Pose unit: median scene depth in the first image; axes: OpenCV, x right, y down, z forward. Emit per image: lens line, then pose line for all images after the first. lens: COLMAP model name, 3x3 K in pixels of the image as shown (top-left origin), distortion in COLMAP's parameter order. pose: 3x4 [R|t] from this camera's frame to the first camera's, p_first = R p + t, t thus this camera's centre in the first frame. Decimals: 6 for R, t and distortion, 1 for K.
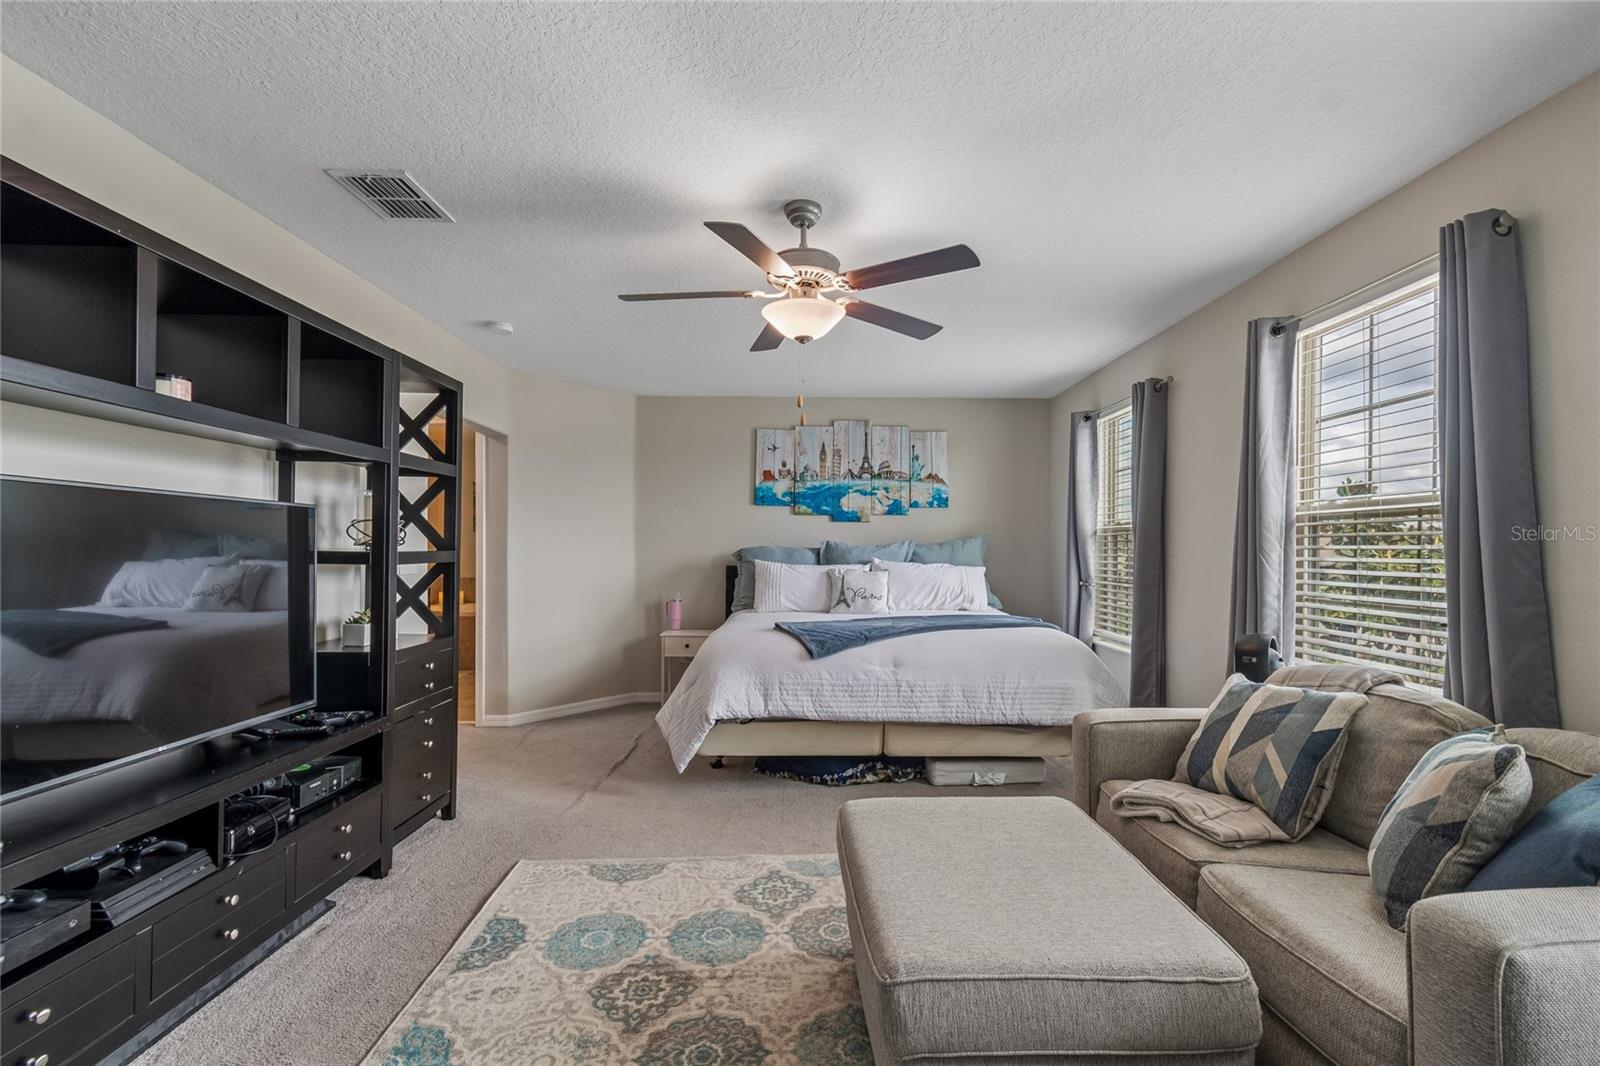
lens RADIAL K [[711.3, 0, 816.3], [0, 711.3, 537.0], [0, 0, 1]] dist [0.004061, -0.002117]
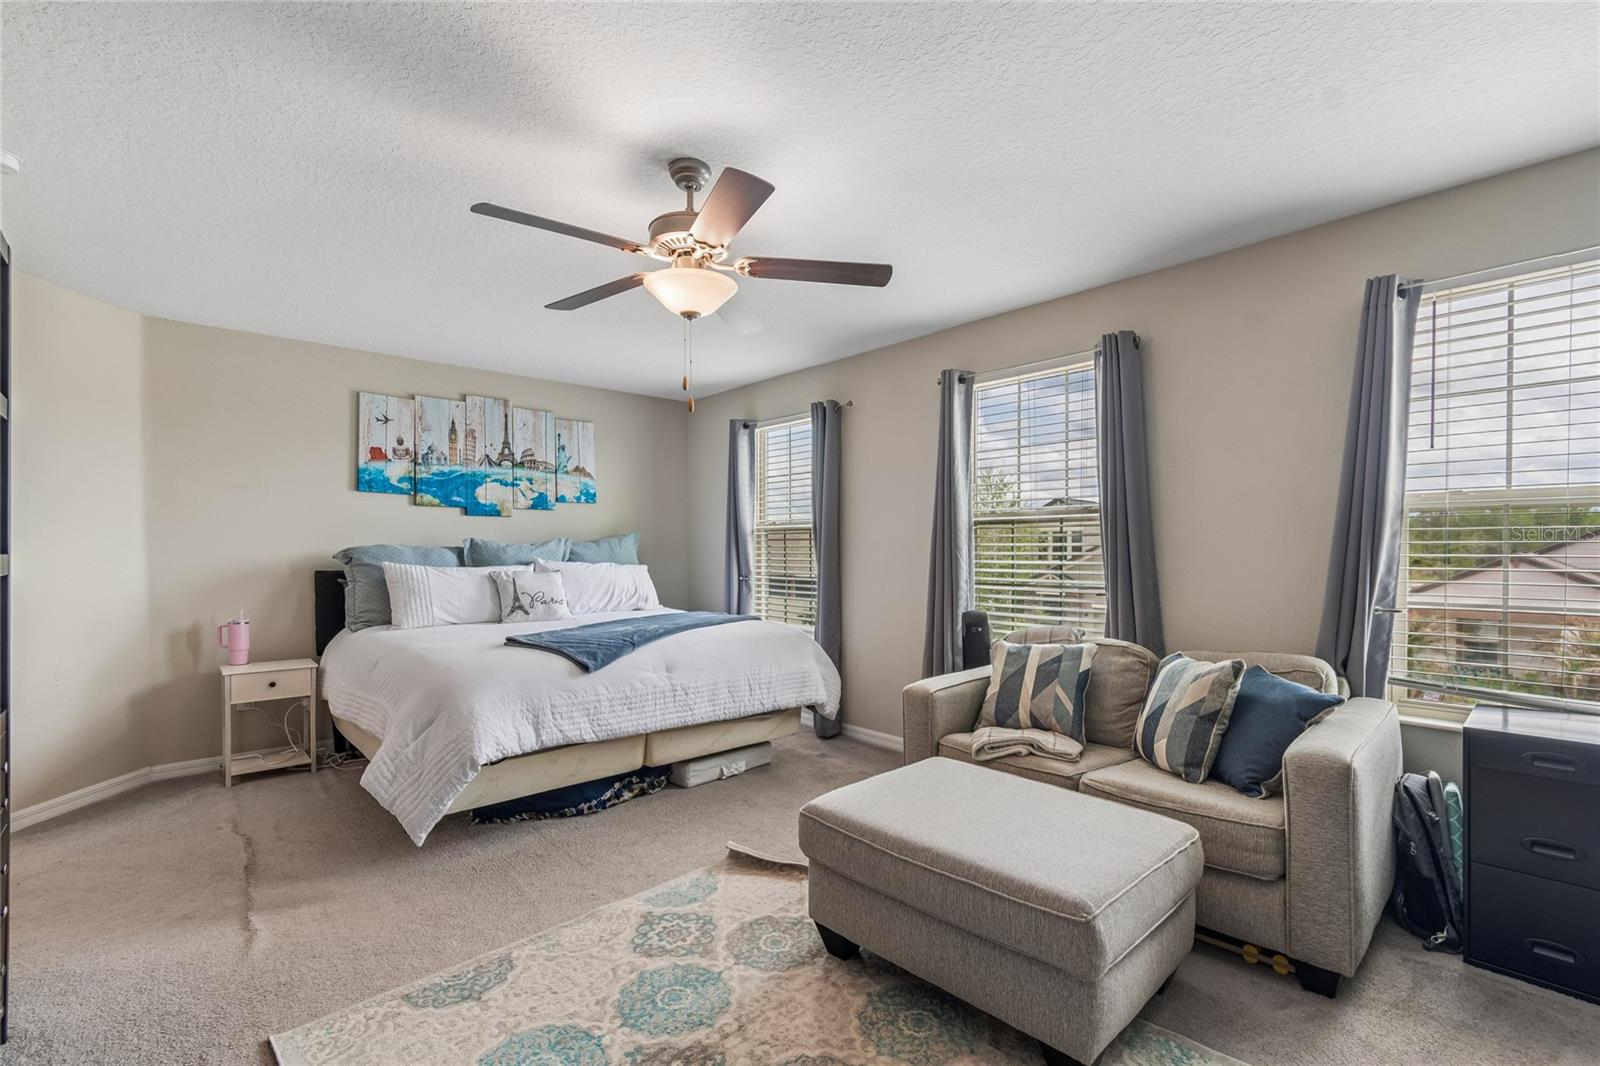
lens RADIAL K [[711.3, 0, 814.6], [0, 711.3, 545.5], [0, 0, 1]] dist [0.004061, -0.002117]
pose [[0.749003, -0.002364, 0.662563, -0.352732], [-0.006859, 0.999912, 0.011322, 0.002581], [-0.662531, -0.013025, 0.748921, 0.153308]]
